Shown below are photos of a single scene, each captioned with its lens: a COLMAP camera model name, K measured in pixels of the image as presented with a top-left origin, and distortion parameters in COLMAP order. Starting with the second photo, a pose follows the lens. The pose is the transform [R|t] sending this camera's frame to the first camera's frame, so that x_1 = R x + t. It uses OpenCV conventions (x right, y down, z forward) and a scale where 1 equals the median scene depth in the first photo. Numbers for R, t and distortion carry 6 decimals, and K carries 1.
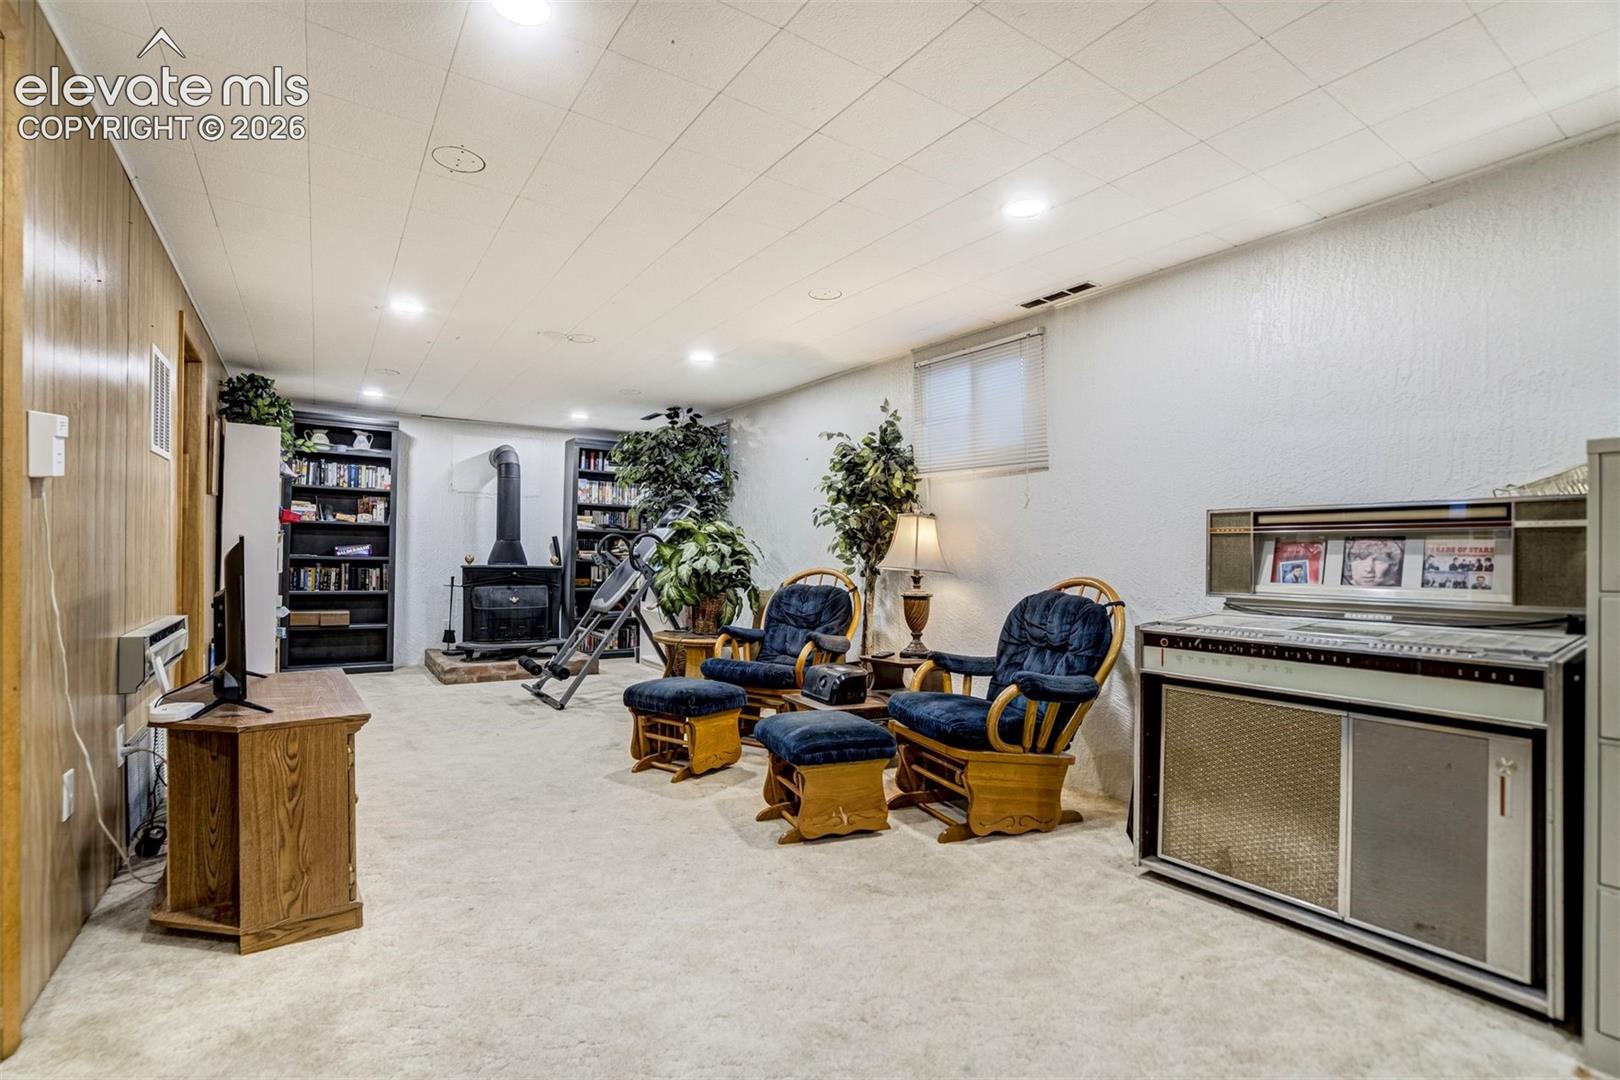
lens RADIAL K [[750.4, 0, 817.0], [0, 750.4, 548.4], [0, 0, 1]] dist [-0.072951, 0.027048]
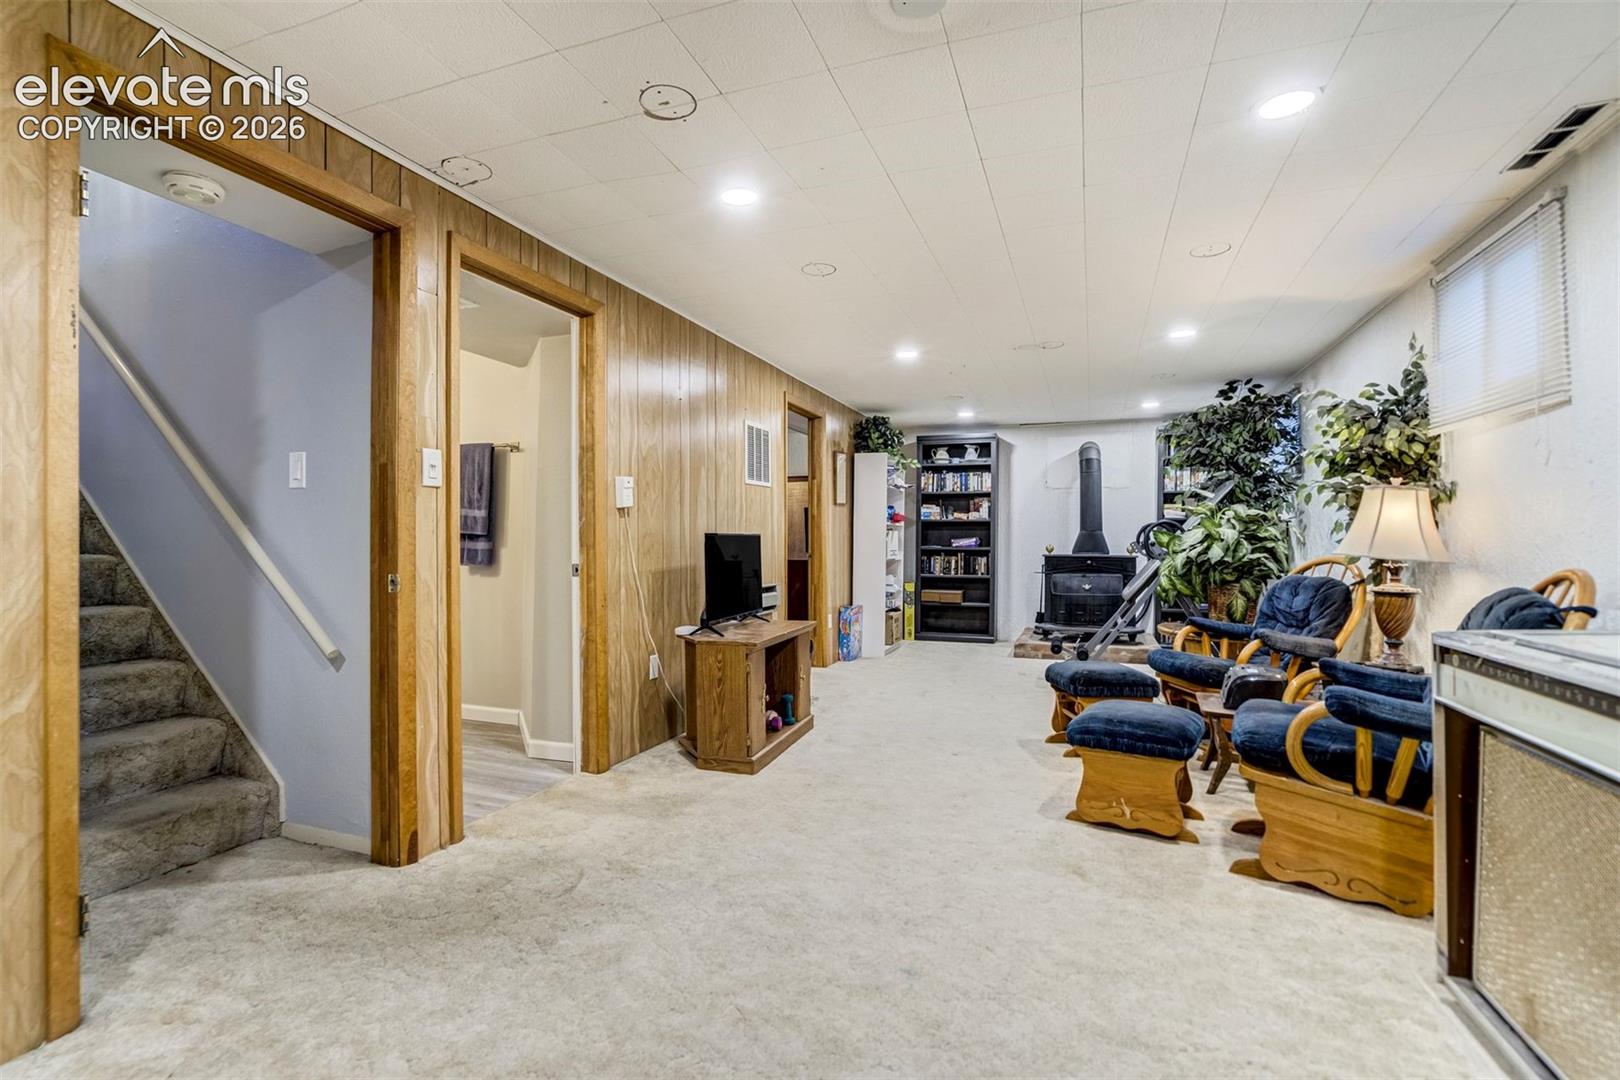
lens RADIAL K [[774.7, 0, 810.0], [0, 774.7, 540.0], [0, 0, 1]] dist [-0.010527, 0.000677]
pose [[0.571820, -0.014461, -0.820252, 0.367046], [0.014490, 0.999867, -0.007527, 0.006256], [0.820251, -0.007581, 0.571954, 0.051289]]
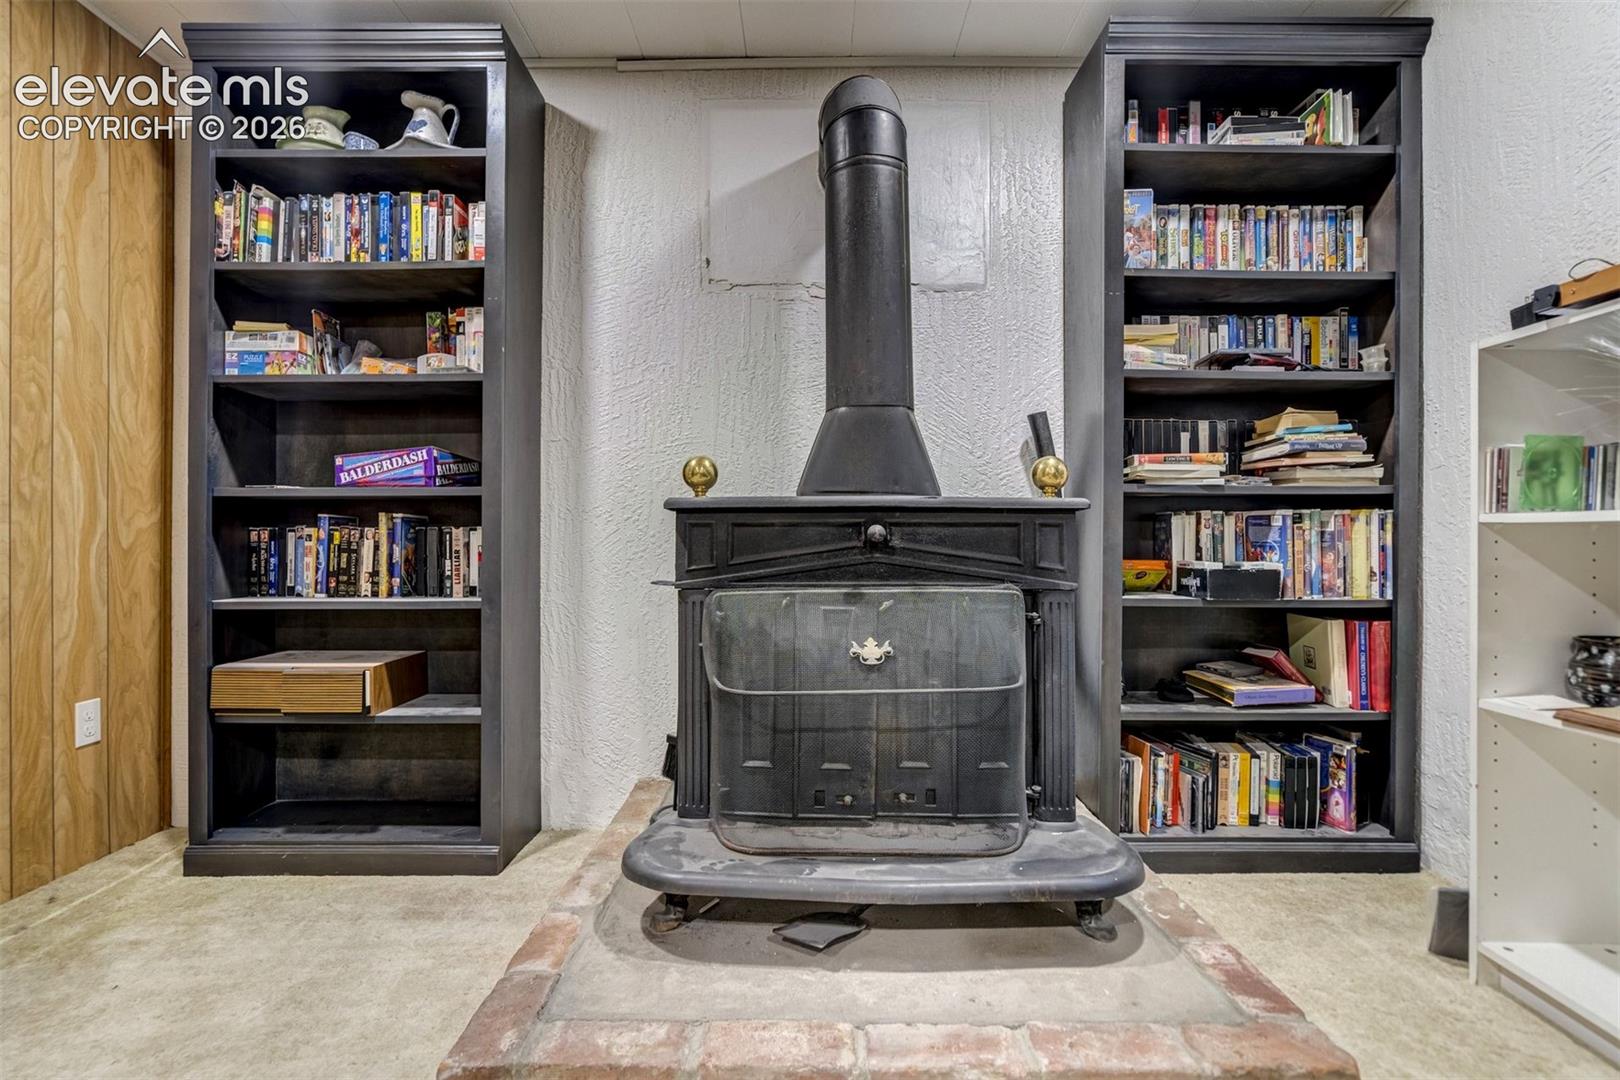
lens RADIAL K [[750.4, 0, 817.0], [0, 750.4, 548.4], [0, 0, 1]] dist [-0.072951, 0.027048]
pose [[0.828844, -0.014119, -0.559302, -0.397922], [0.017582, 0.999845, 0.000815, 0.050883], [0.559204, -0.010509, 0.828964, 1.078081]]
